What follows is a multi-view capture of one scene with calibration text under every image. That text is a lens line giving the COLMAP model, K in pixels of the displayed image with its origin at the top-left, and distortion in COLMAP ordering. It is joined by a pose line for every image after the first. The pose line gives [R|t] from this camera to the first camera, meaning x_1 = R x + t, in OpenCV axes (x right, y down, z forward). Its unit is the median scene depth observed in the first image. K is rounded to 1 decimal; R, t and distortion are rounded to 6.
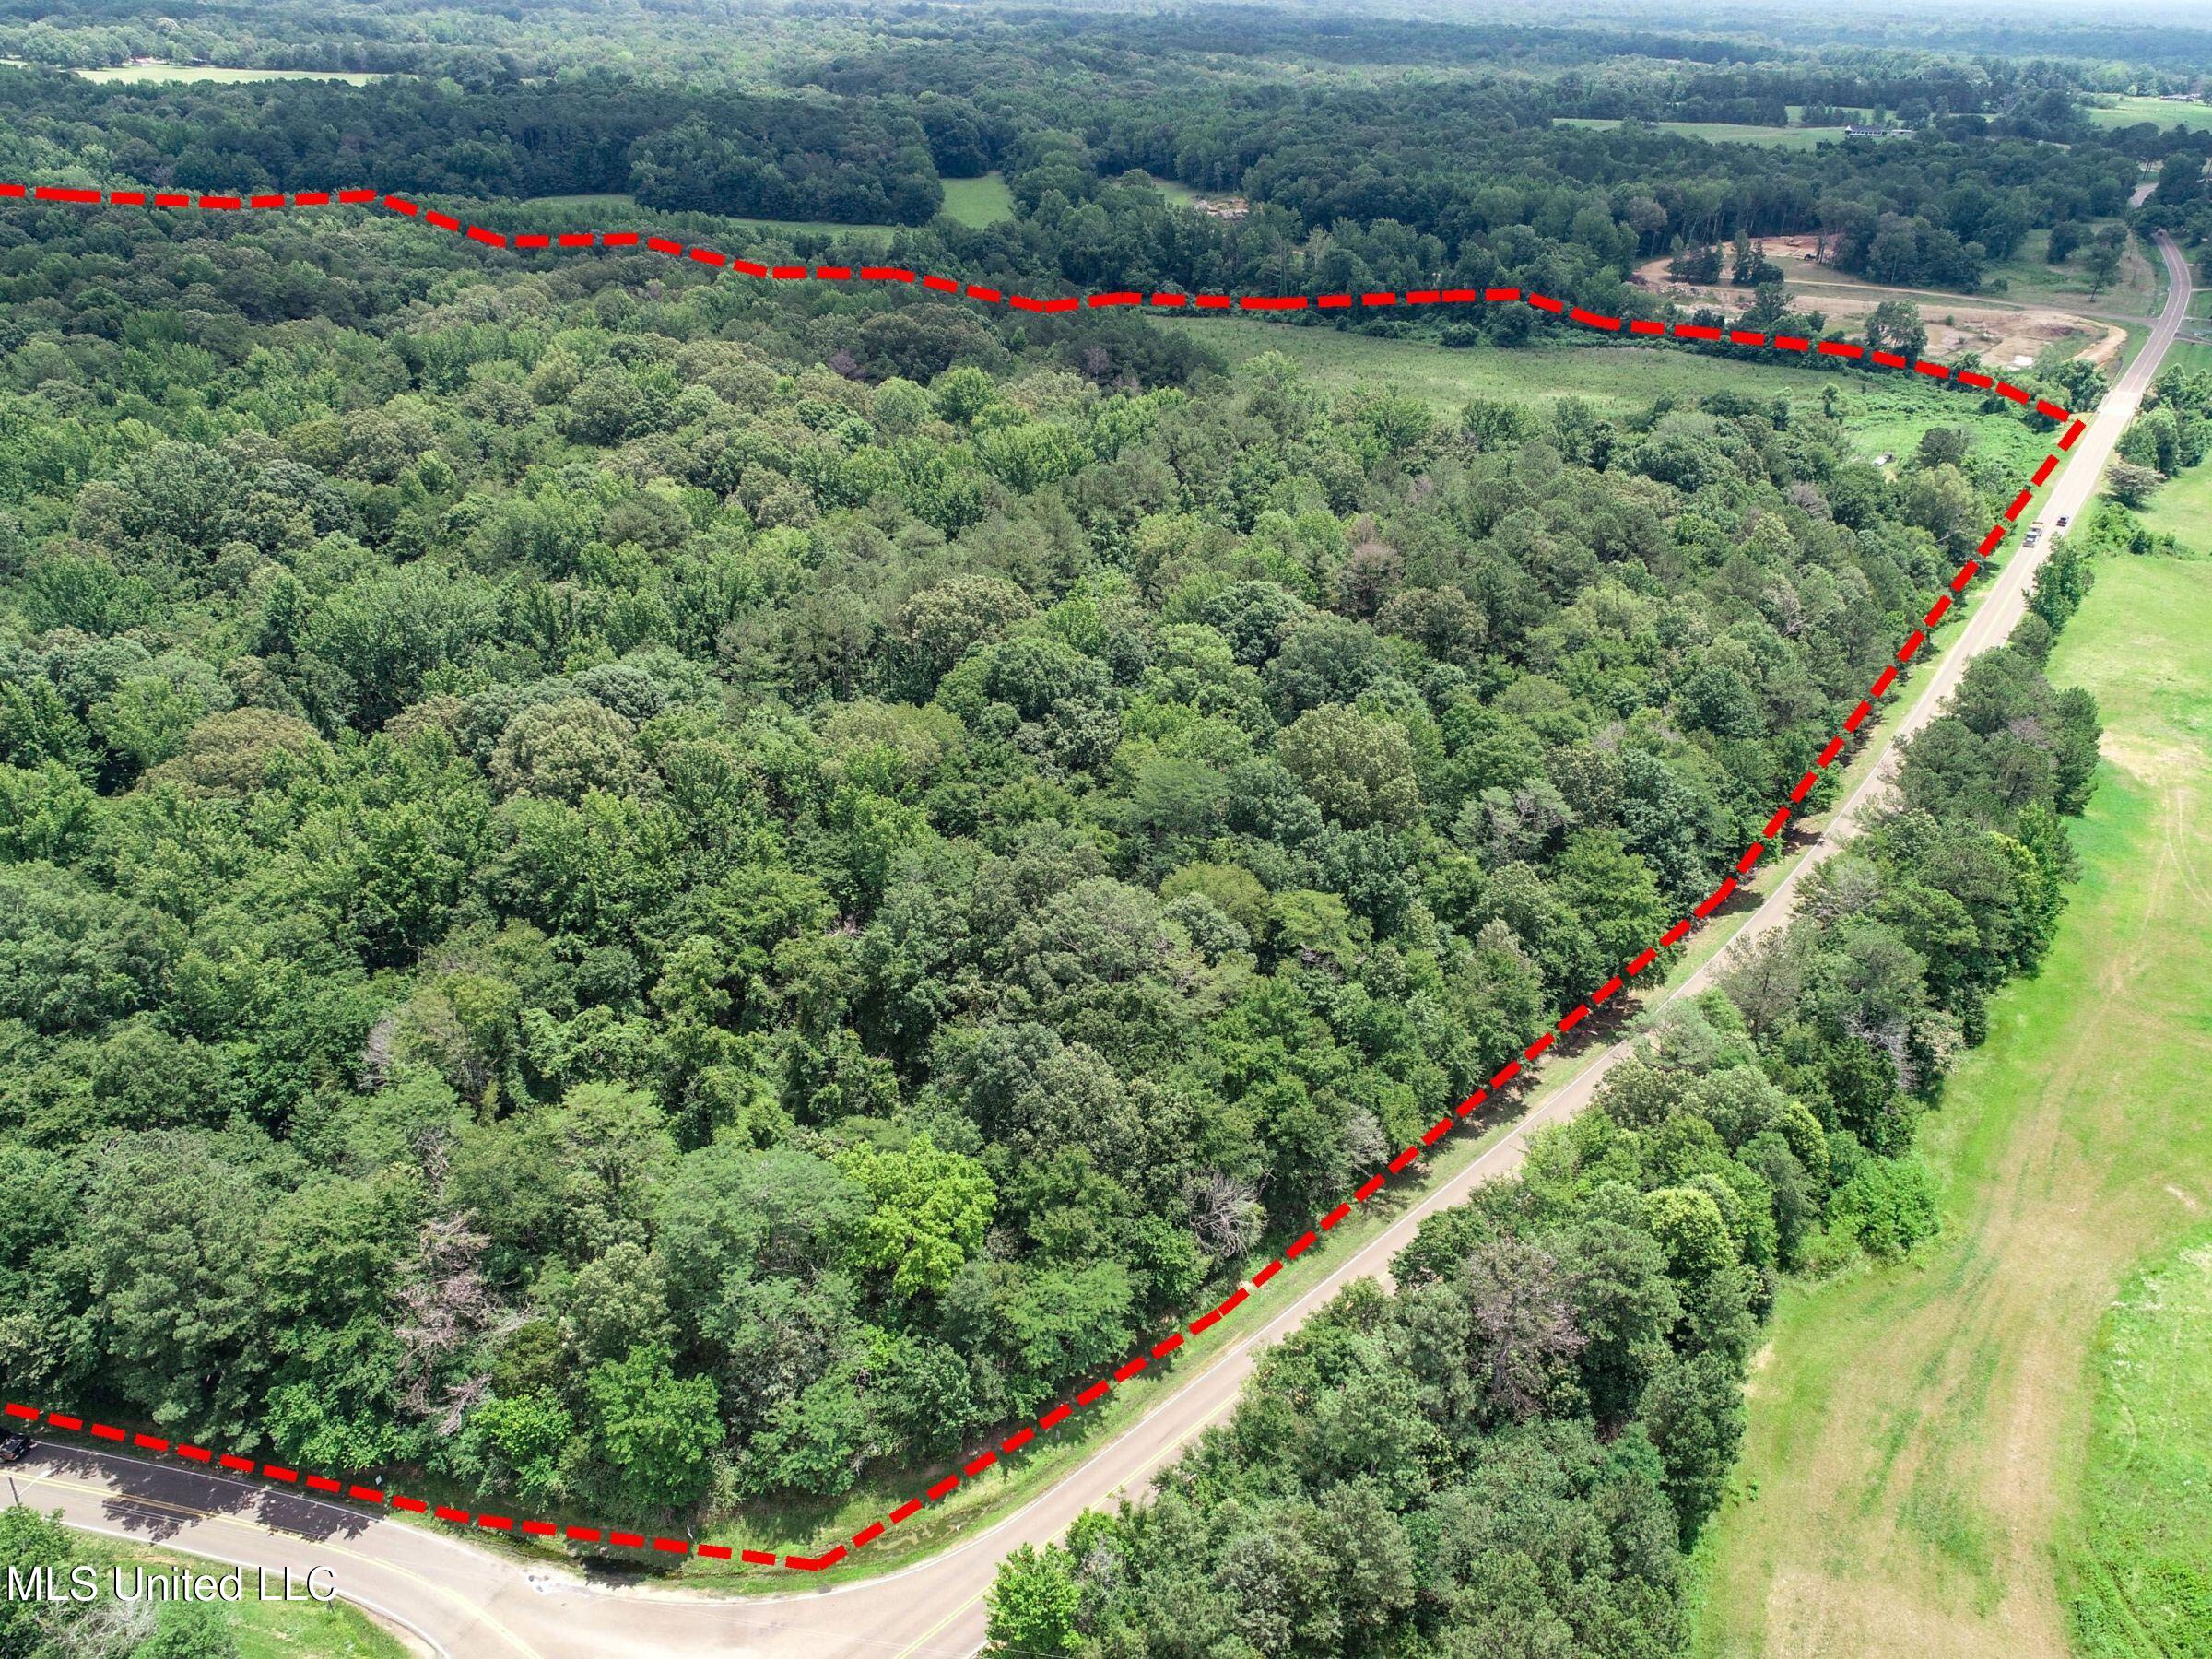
lens RADIAL K [[1652.5, 0, 1129.8], [0, 1652.5, 835.9], [0, 0, 1]] dist [-0.003904, 0.000231]
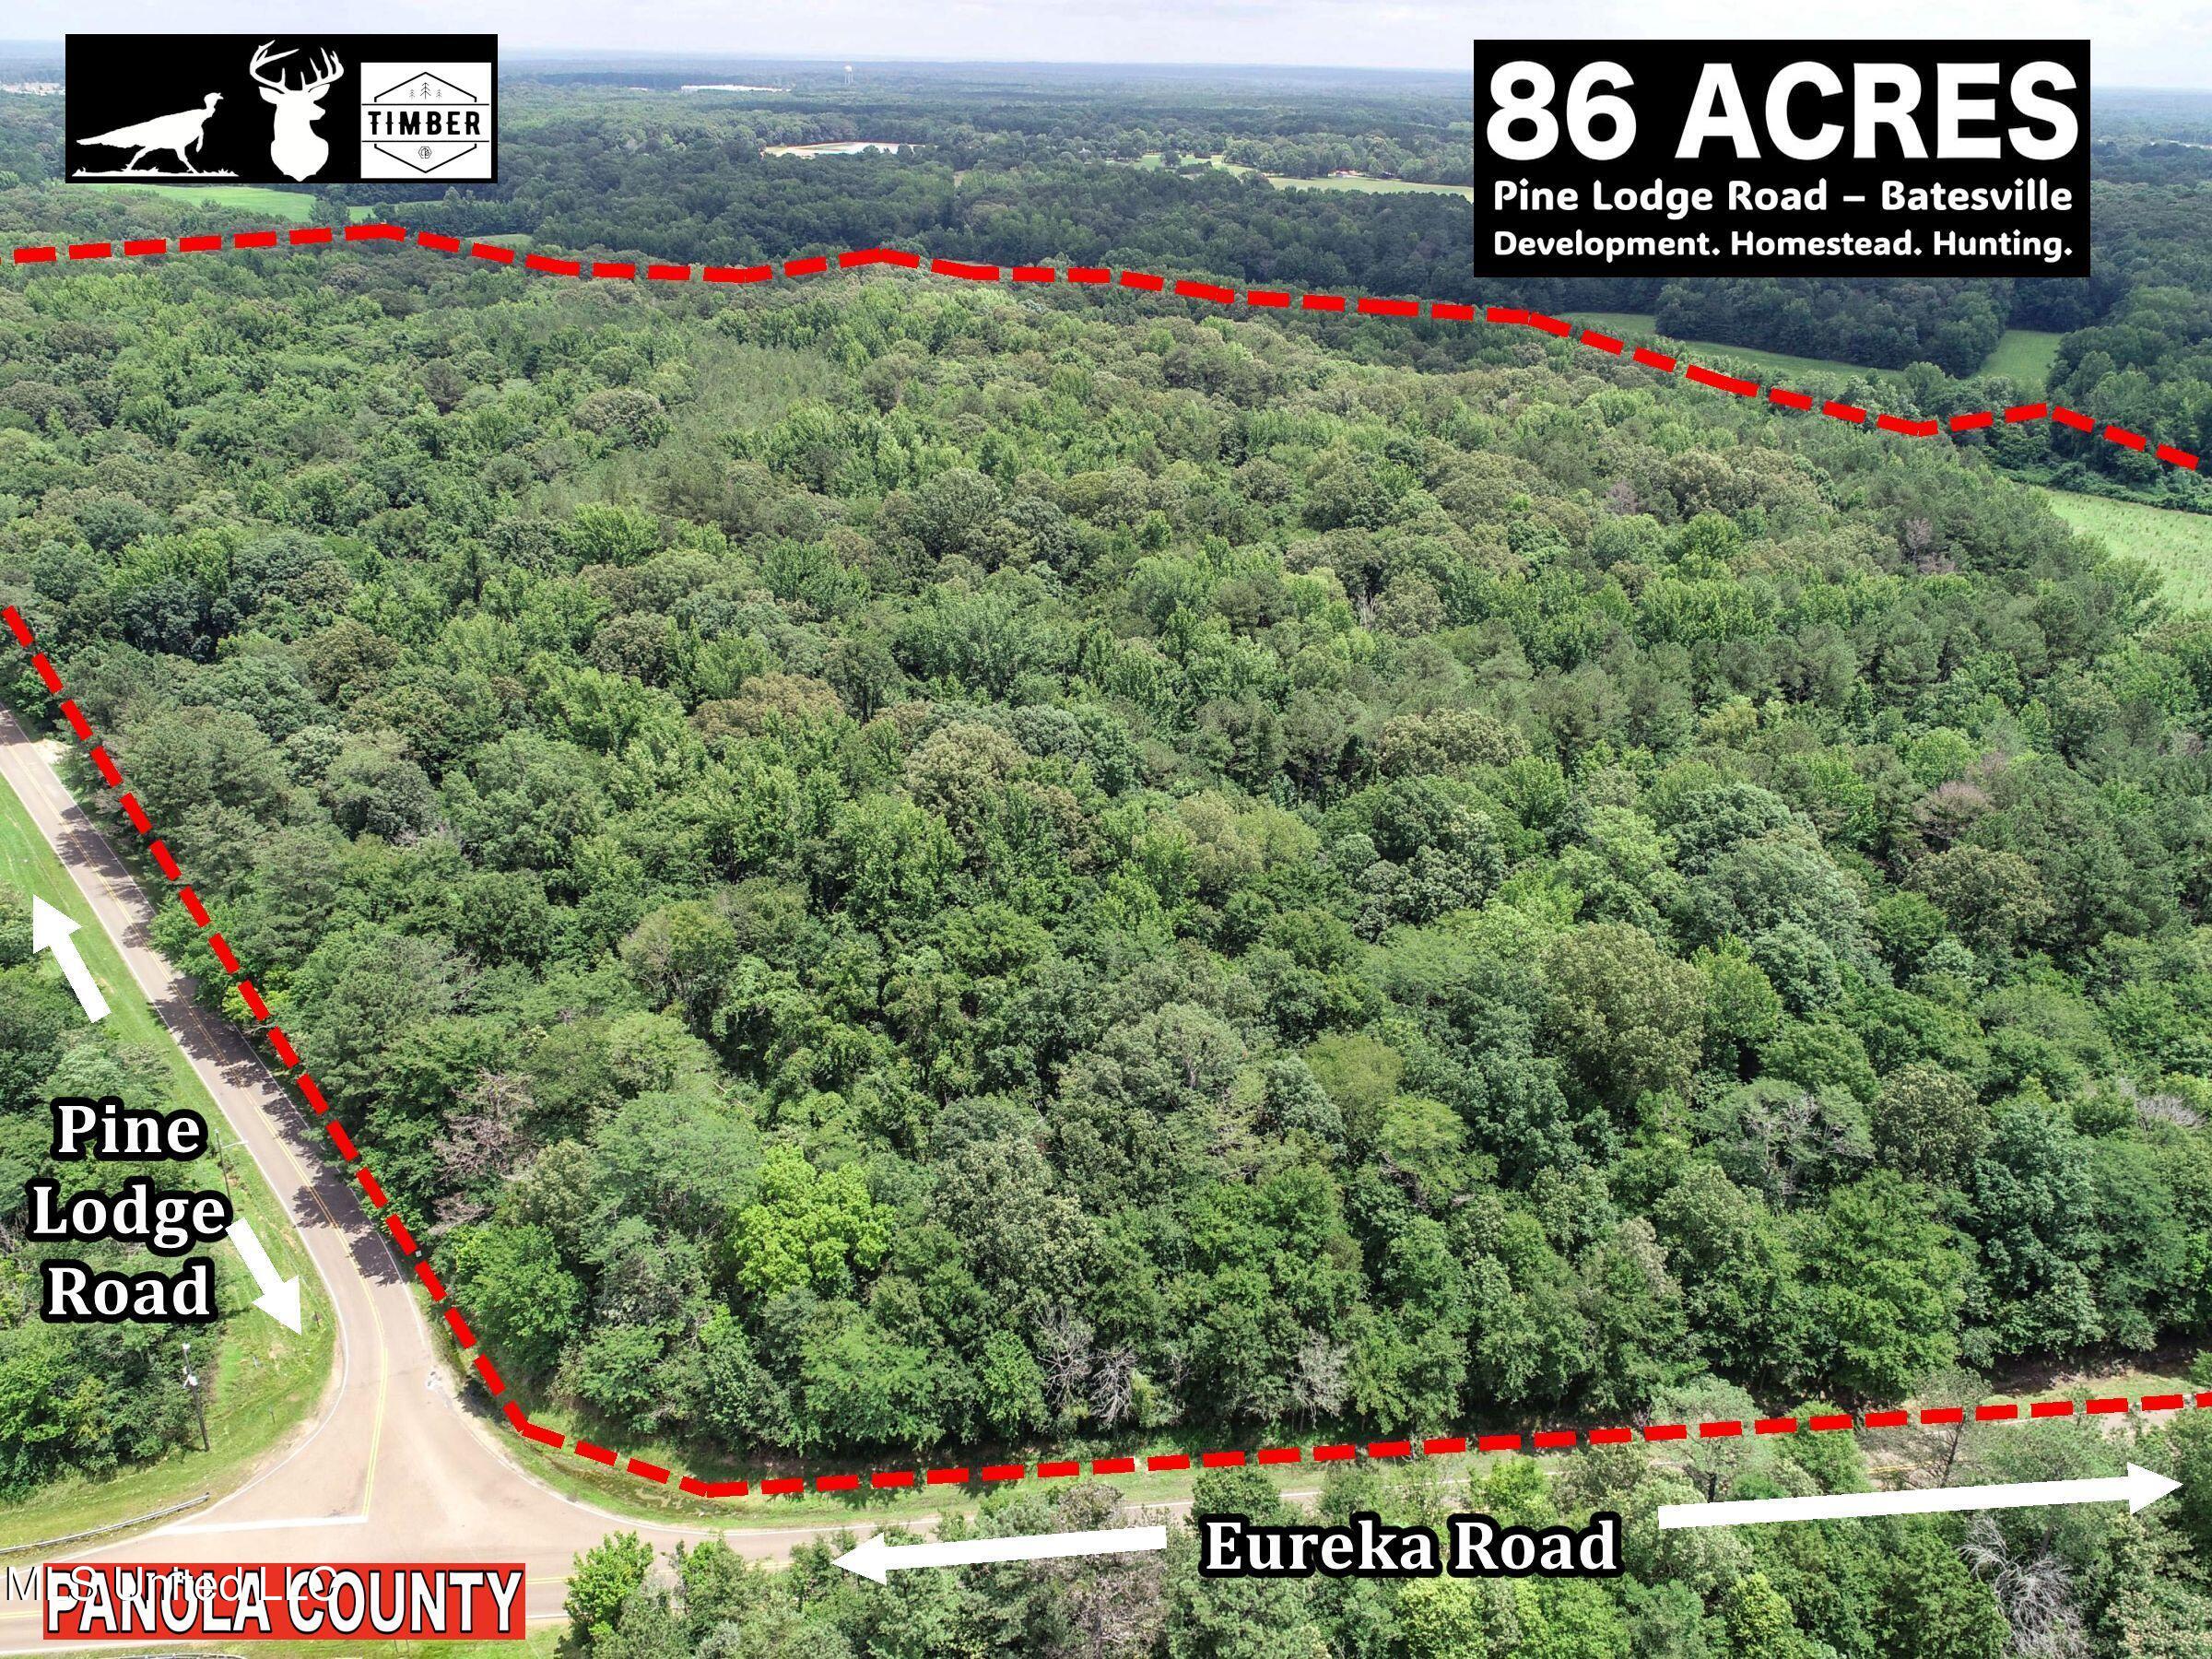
lens RADIAL K [[1652.5, 0, 1125.1], [0, 1652.5, 832.7], [0, 0, 1]] dist [-0.003904, 0.000231]
pose [[0.789223, 0.259265, -0.556695, 0.432697], [-0.295612, 0.954963, 0.025660, -0.079503], [0.538276, 0.144314, 0.830321, 0.144889]]
